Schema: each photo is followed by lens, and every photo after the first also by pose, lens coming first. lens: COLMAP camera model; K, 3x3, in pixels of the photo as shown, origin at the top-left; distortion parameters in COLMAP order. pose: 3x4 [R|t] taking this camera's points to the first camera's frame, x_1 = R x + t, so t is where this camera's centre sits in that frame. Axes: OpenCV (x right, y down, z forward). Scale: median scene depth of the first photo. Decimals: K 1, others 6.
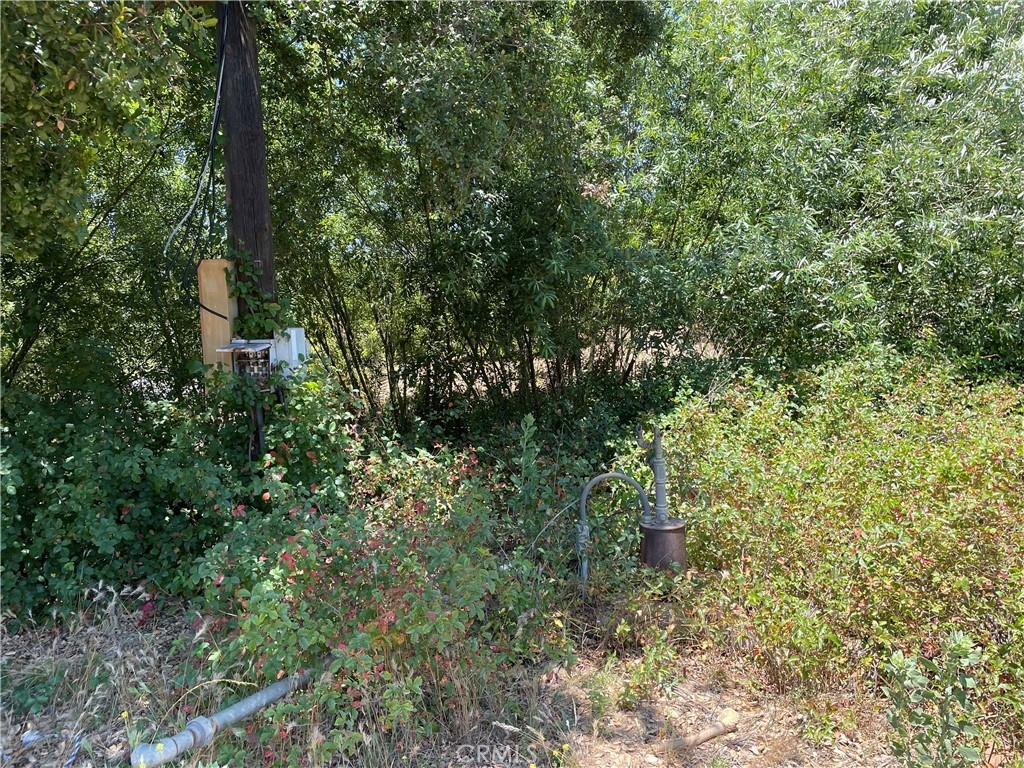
lens RADIAL K [[825.8, 0, 527.9], [0, 825.8, 383.8], [0, 0, 1]] dist [0.112847, -0.149792]
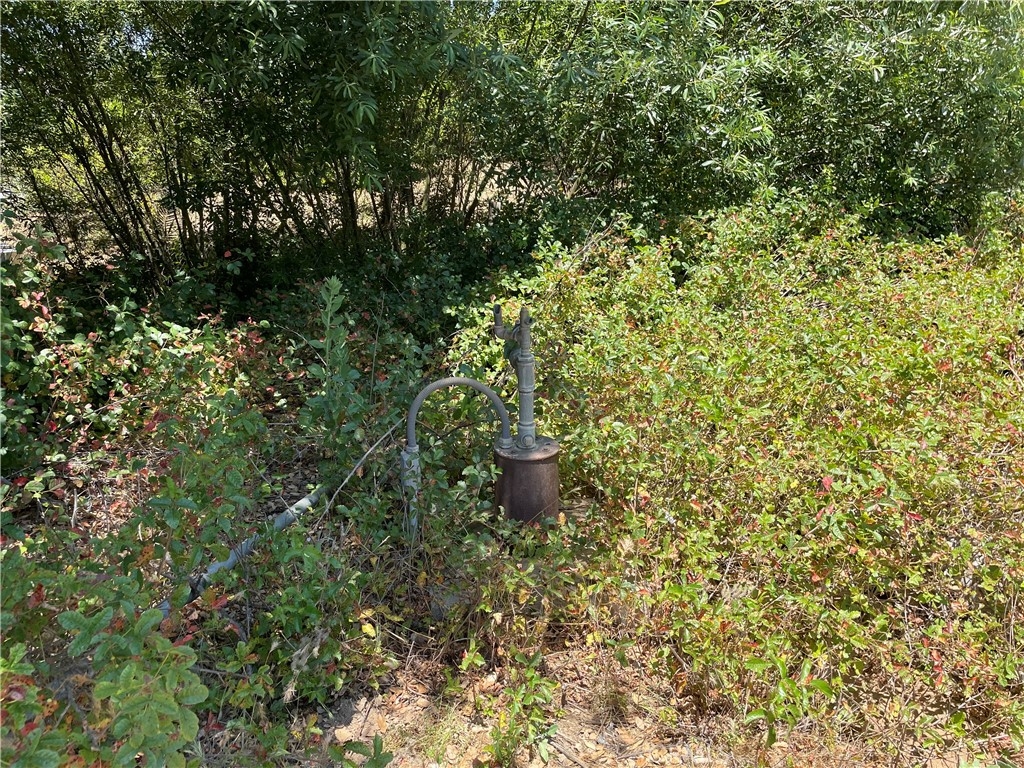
lens RADIAL K [[825.8, 0, 527.9], [0, 825.8, 383.8], [0, 0, 1]] dist [0.112847, -0.149792]
pose [[0.981032, -0.015303, 0.193239, 0.020827], [-0.022457, 0.981194, 0.191715, -0.009989], [-0.192539, -0.192418, 0.962239, 0.236796]]
